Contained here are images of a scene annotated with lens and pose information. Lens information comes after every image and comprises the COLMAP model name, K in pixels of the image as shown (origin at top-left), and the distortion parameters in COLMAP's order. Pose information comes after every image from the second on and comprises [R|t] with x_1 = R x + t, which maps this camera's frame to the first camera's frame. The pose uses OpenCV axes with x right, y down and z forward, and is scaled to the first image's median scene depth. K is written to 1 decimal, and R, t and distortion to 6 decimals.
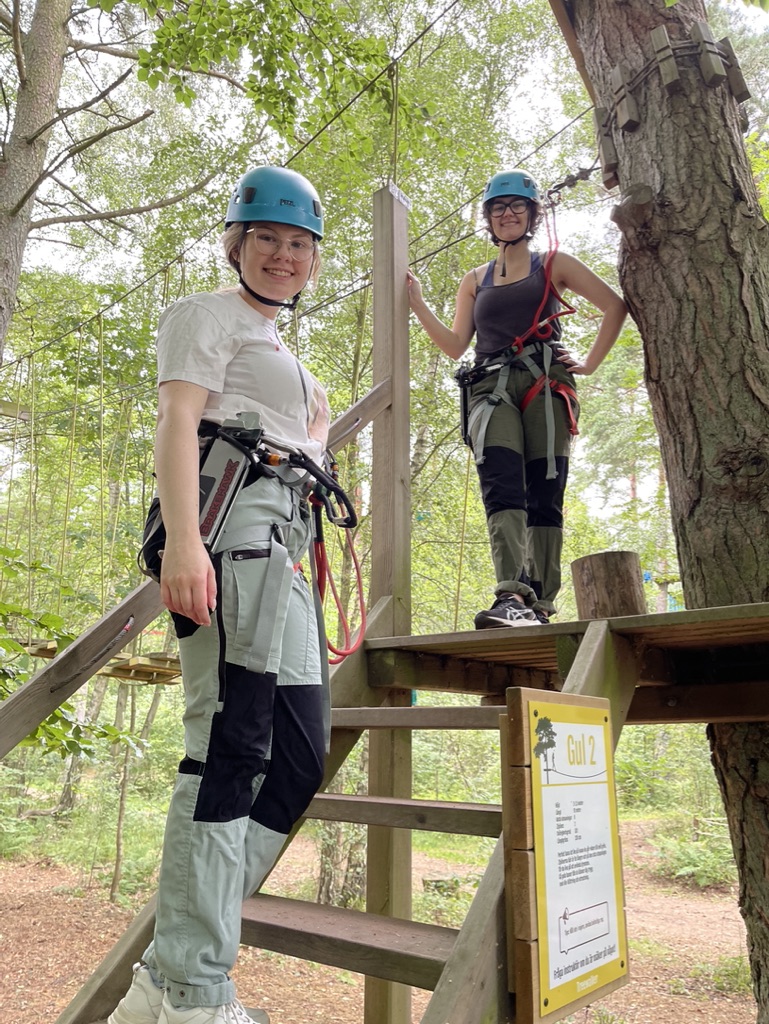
lens RADIAL K [[776.7, 0, 384.5], [0, 776.7, 512.0], [0, 0, 1]] dist [0.057888, -0.101796]
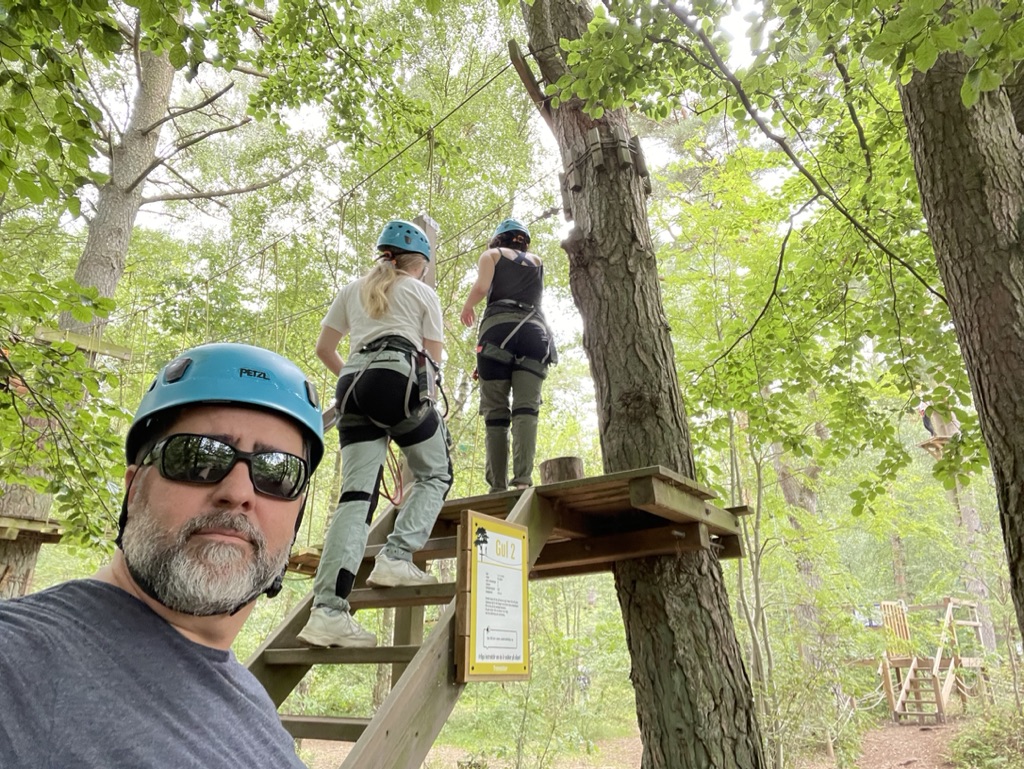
lens RADIAL K [[692.4, 0, 512.0], [0, 692.4, 384.5], [0, 0, 1]] dist [0.034714, -0.000605]
pose [[0.994546, 0.021566, 0.102047, 0.051084], [-0.012205, 0.995731, -0.091487, 0.036611], [-0.103585, 0.089743, 0.990564, -0.365907]]
